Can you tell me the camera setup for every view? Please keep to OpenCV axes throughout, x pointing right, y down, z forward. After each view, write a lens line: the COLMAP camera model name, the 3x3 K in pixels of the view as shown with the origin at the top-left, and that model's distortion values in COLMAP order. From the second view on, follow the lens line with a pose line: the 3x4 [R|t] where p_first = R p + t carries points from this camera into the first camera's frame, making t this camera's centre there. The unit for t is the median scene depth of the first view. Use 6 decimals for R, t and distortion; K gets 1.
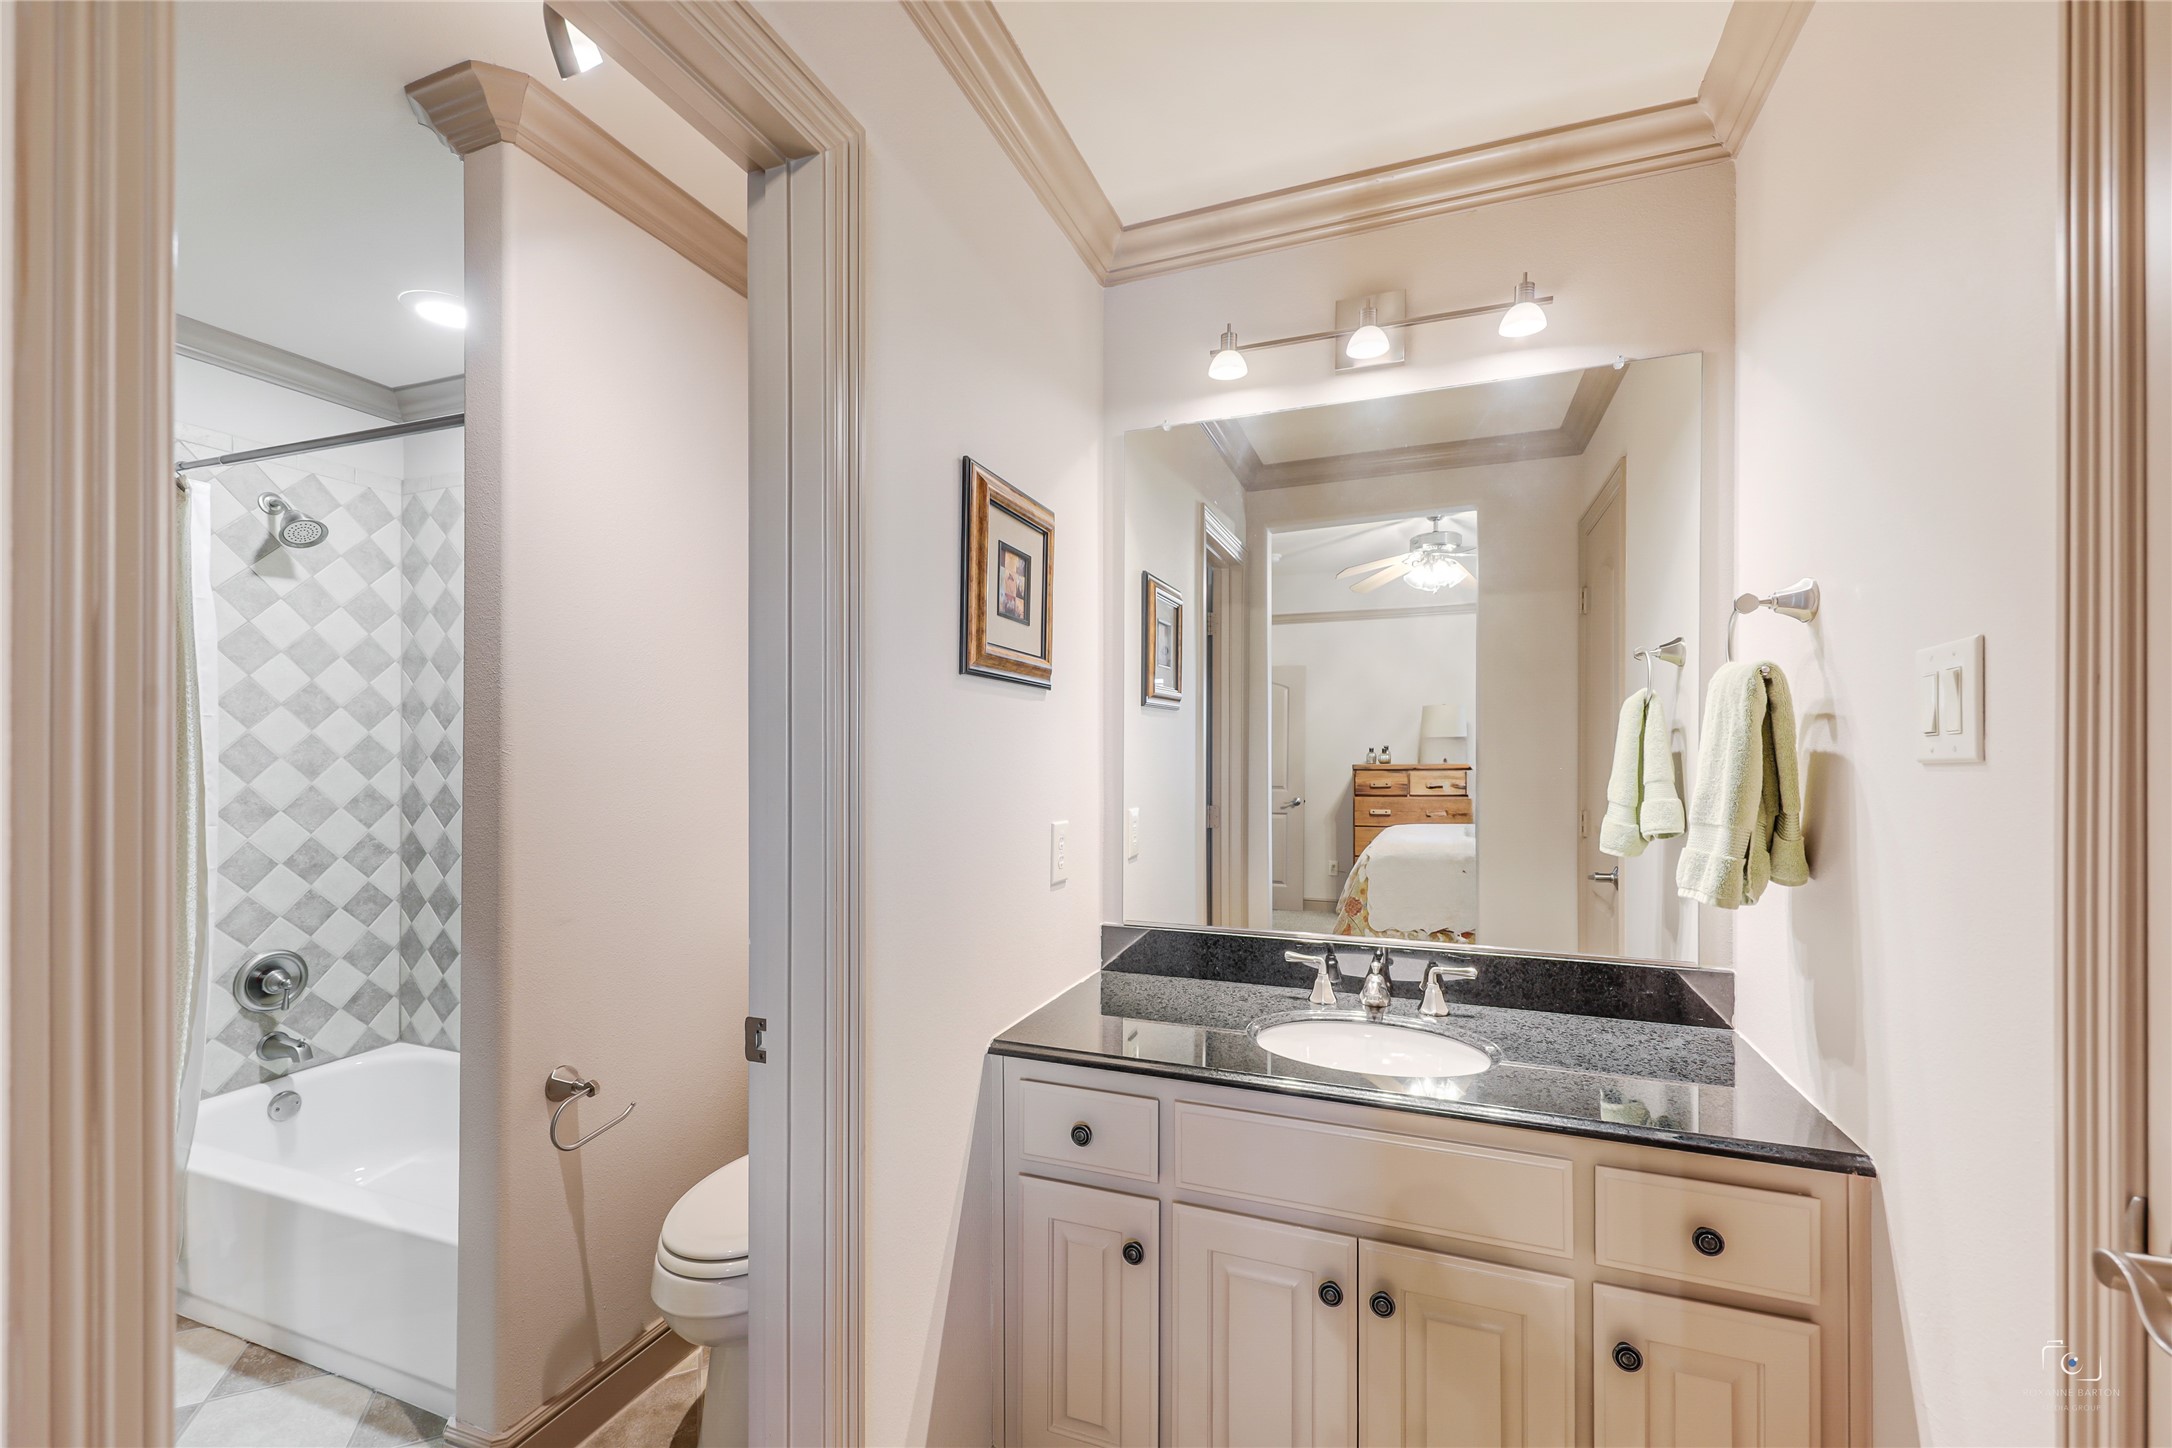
lens RADIAL K [[926.0, 0, 1079.9], [0, 926.0, 727.9], [0, 0, 1]] dist [0.013960, -0.006048]
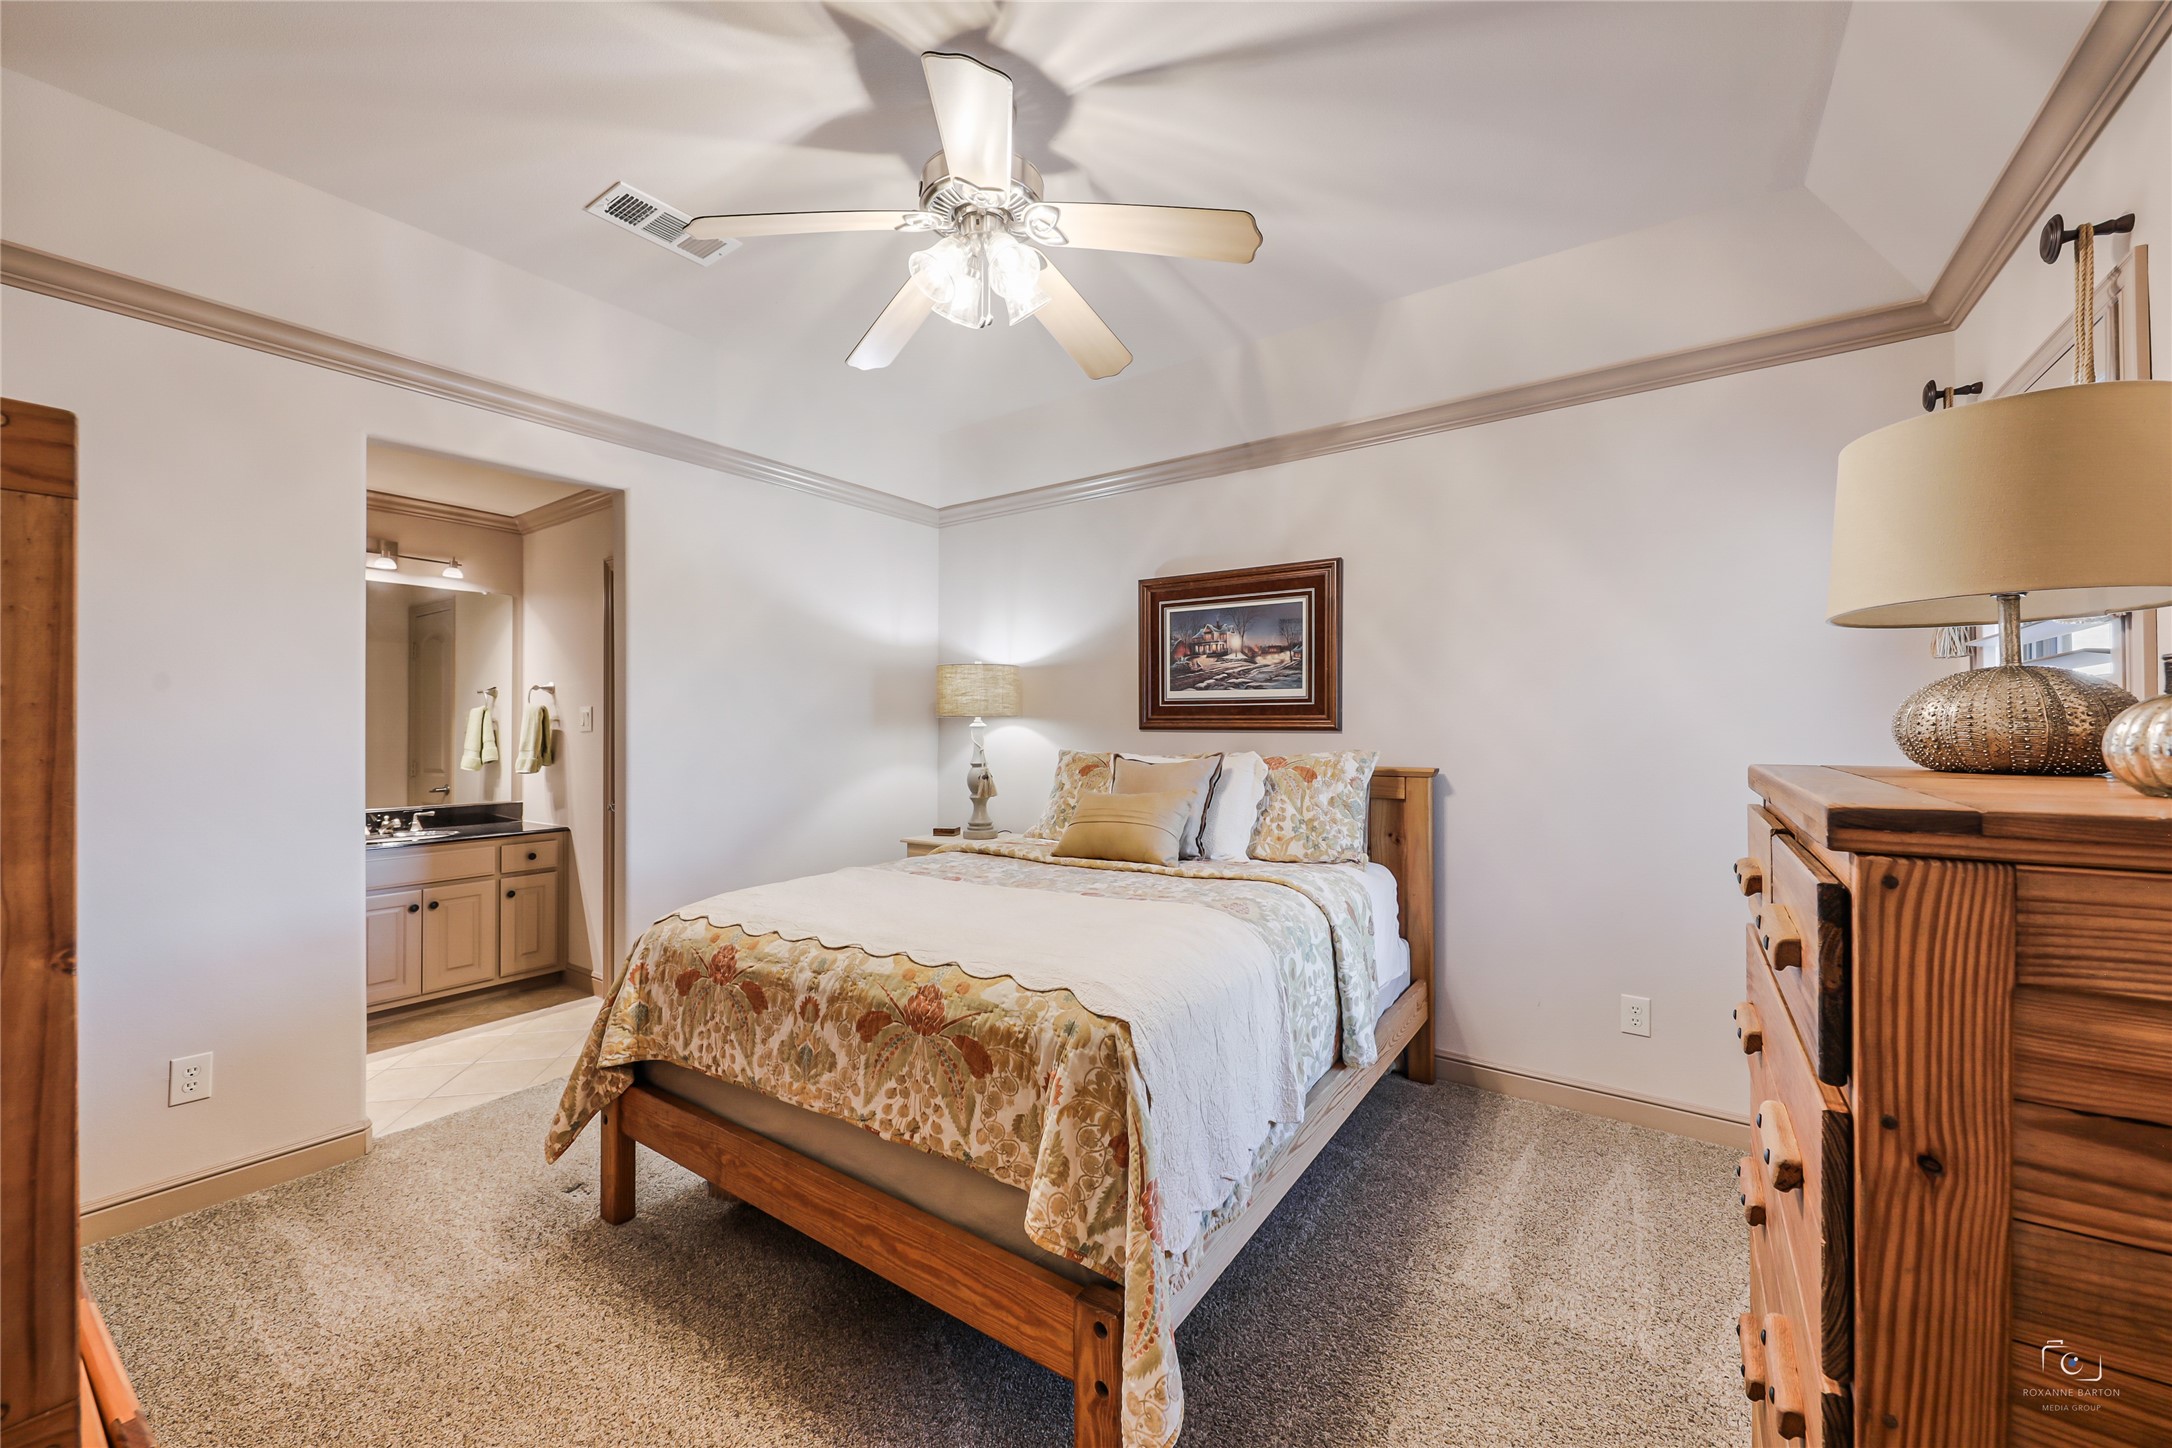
lens RADIAL K [[832.5, 0, 1079.1], [0, 832.5, 734.5], [0, 0, 1]] dist [0.000452, -0.000081]
pose [[0.257593, -0.014936, 0.966138, -1.826007], [-0.016883, 0.999658, 0.019956, -0.054745], [-0.966106, -0.021452, 0.257253, -1.825047]]
